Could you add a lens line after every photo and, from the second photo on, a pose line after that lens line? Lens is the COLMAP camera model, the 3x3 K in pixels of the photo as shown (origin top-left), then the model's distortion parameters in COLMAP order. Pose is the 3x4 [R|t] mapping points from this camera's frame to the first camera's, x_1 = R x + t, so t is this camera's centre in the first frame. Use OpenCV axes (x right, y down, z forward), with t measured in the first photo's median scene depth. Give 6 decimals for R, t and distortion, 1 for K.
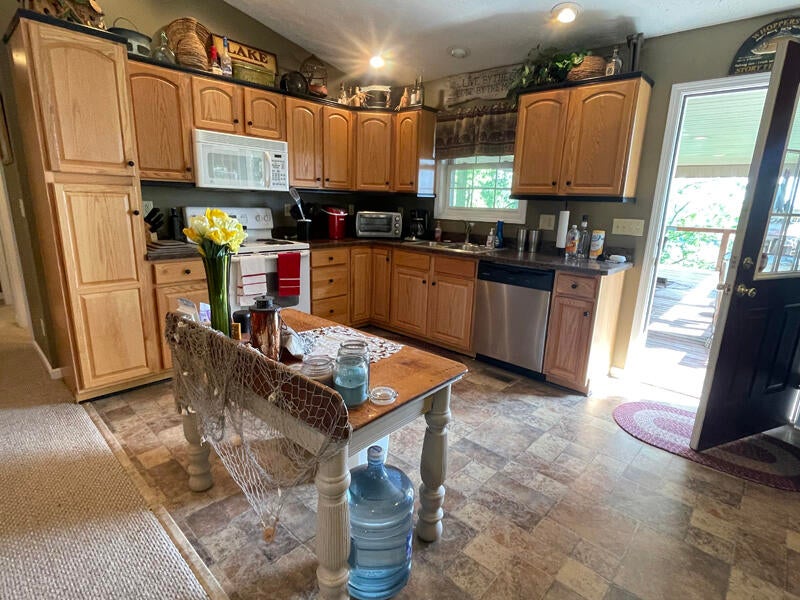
lens RADIAL K [[417.6, 0, 399.4], [0, 417.6, 299.8], [0, 0, 1]] dist [0.000690, -0.001758]
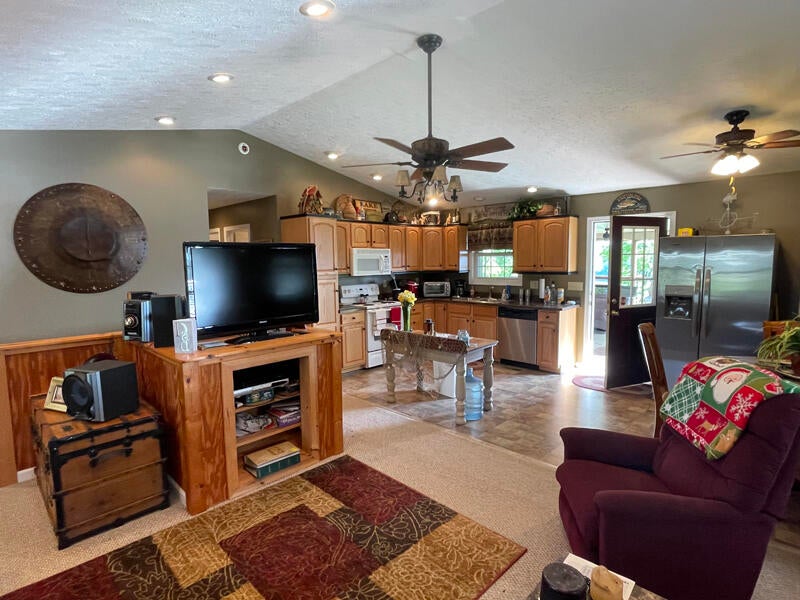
lens RADIAL K [[417.6, 0, 399.4], [0, 417.6, 299.8], [0, 0, 1]] dist [0.000690, -0.001758]
pose [[0.998452, -0.043900, -0.034150, -0.179405], [0.038796, 0.989680, -0.137942, 0.111142], [0.039853, 0.136403, 0.989851, -0.844307]]
